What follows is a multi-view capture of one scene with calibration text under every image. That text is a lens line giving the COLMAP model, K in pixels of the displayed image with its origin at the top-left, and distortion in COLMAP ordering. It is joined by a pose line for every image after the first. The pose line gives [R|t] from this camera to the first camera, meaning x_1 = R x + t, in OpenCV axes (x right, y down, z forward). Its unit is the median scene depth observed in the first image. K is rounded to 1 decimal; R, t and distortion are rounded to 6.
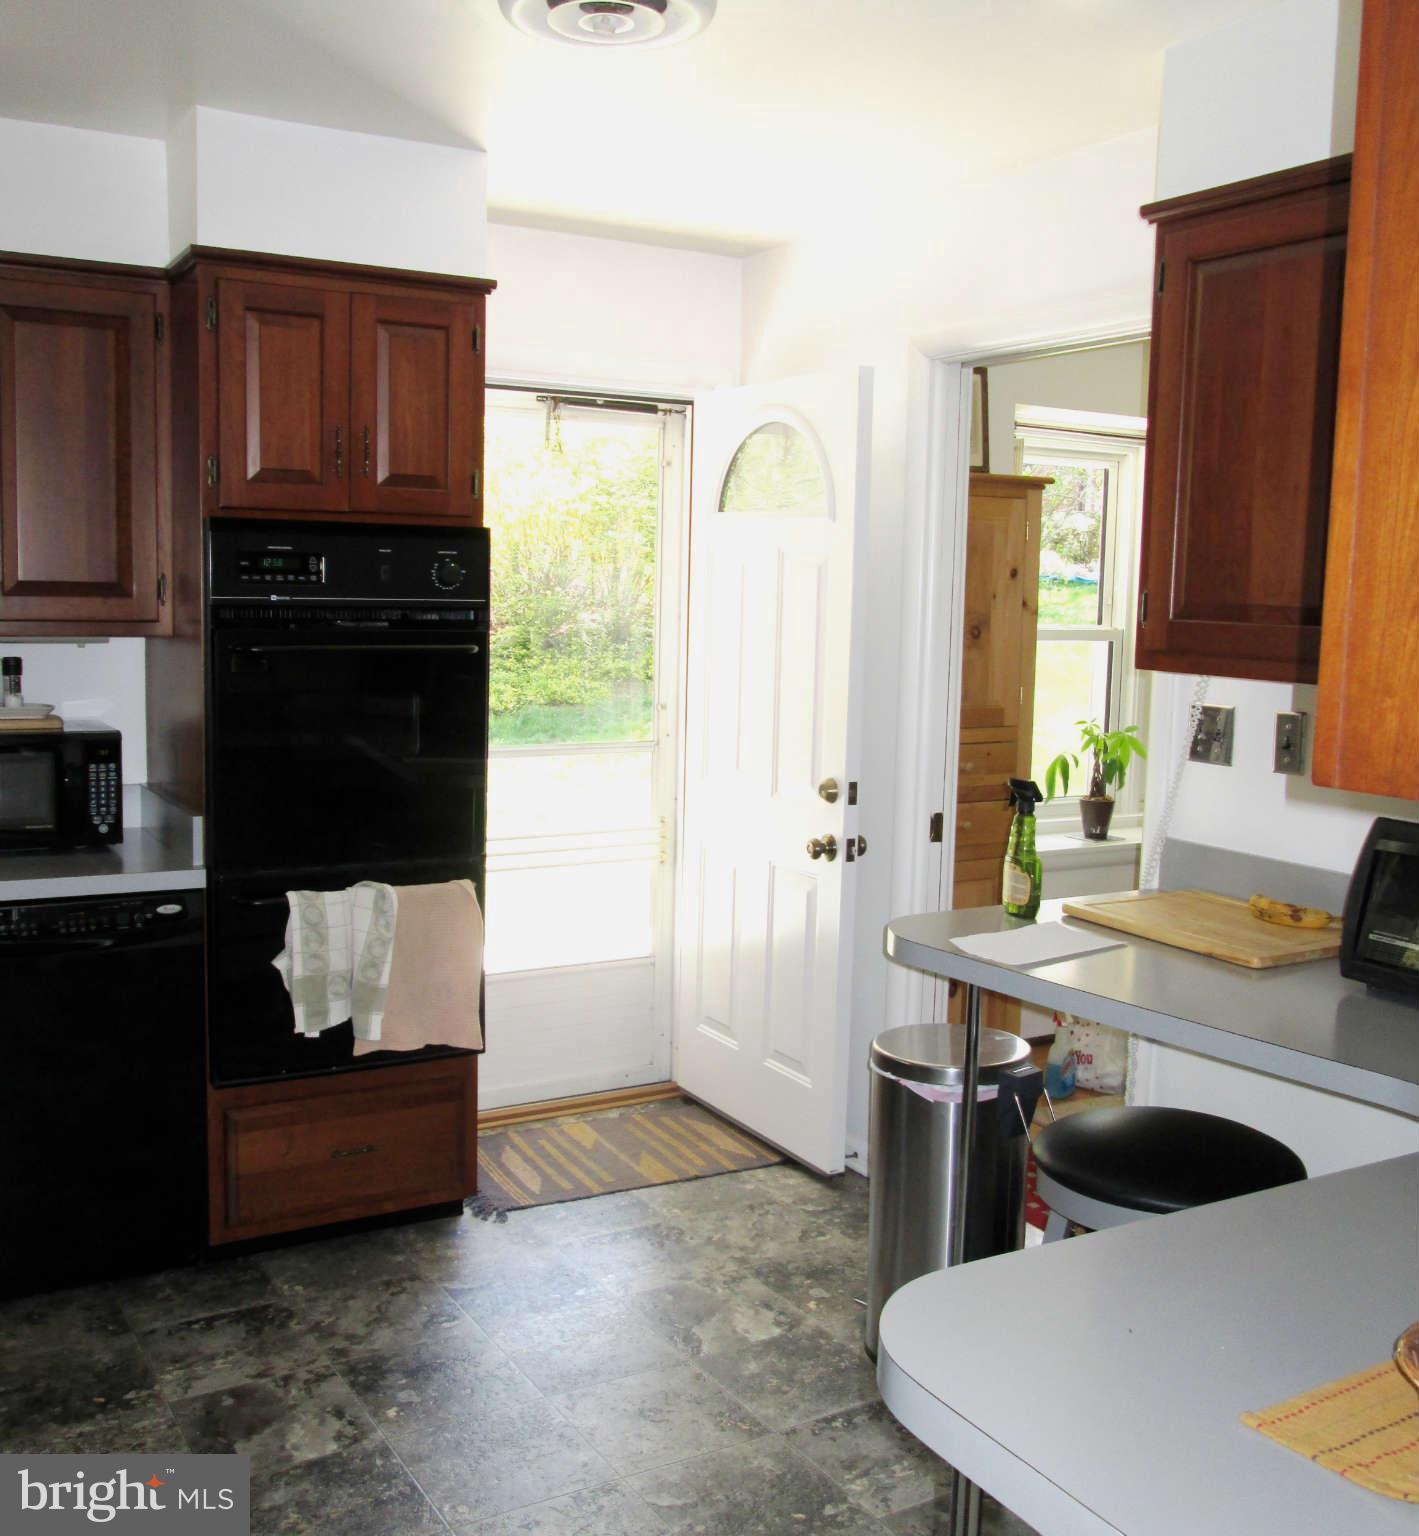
lens RADIAL K [[1607.8, 0, 709.5], [0, 1607.8, 768.0], [0, 0, 1]] dist [-0.019863, 0.014562]
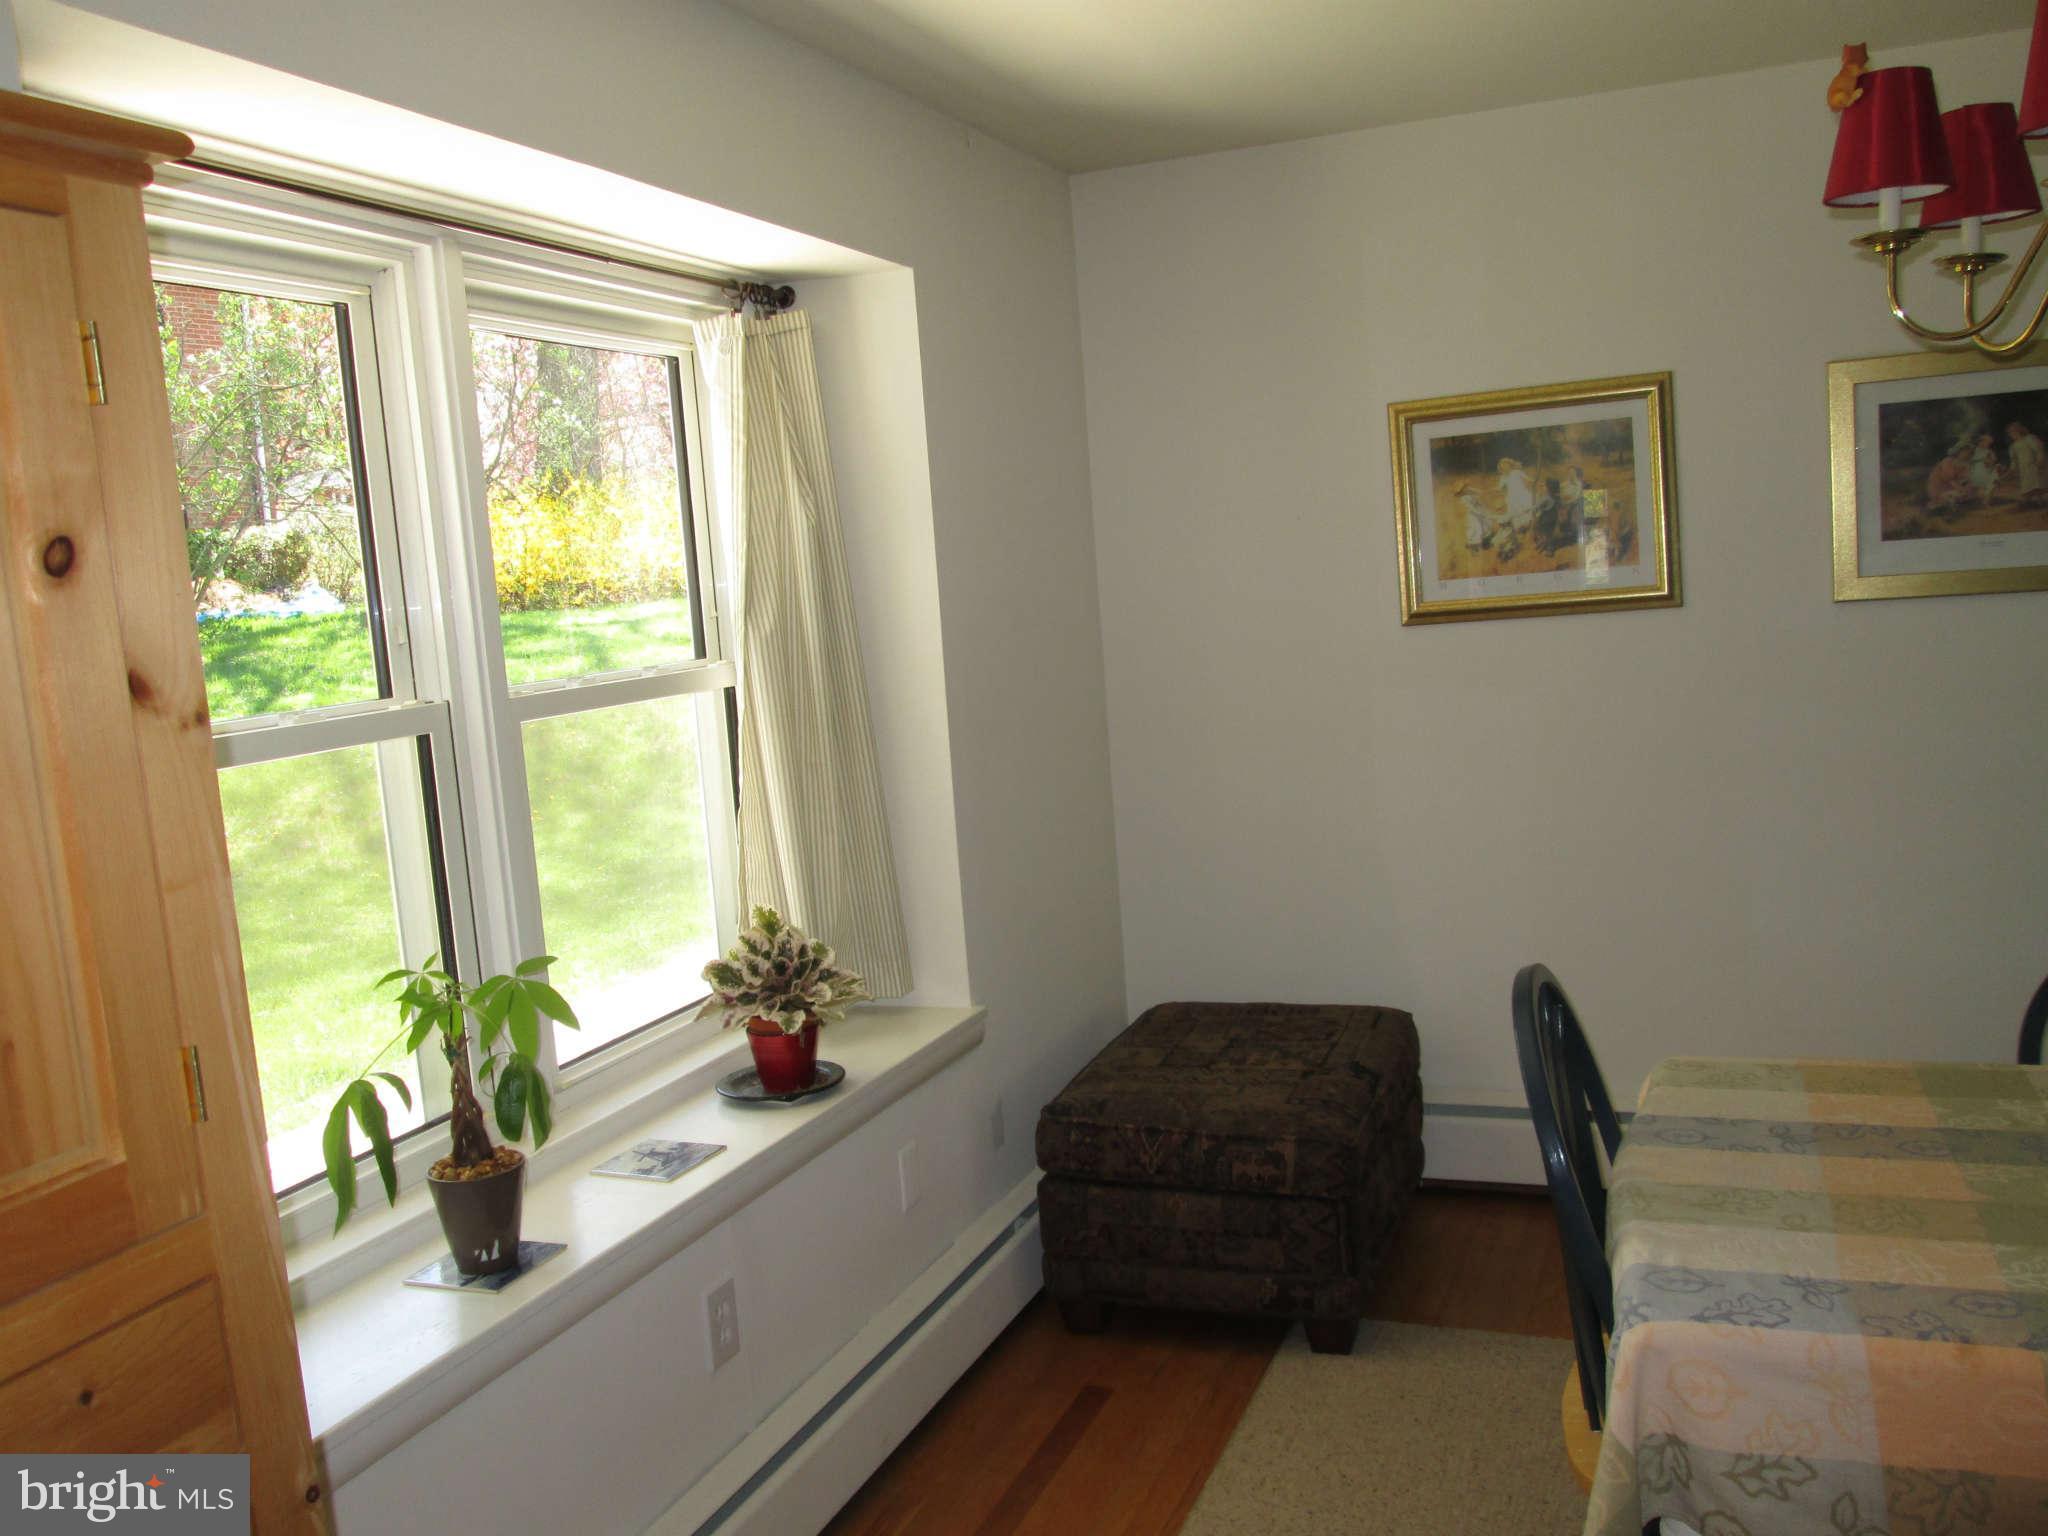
lens RADIAL K [[1667.9, 0, 1024.0], [0, 1667.9, 768.0], [0, 0, 1]] dist [-0.048726, 0.001967]
pose [[0.788098, -0.151863, 0.596522, 0.127259], [0.160802, 0.986230, 0.038631, -0.066166], [-0.594175, 0.065477, 0.801666, 0.611338]]
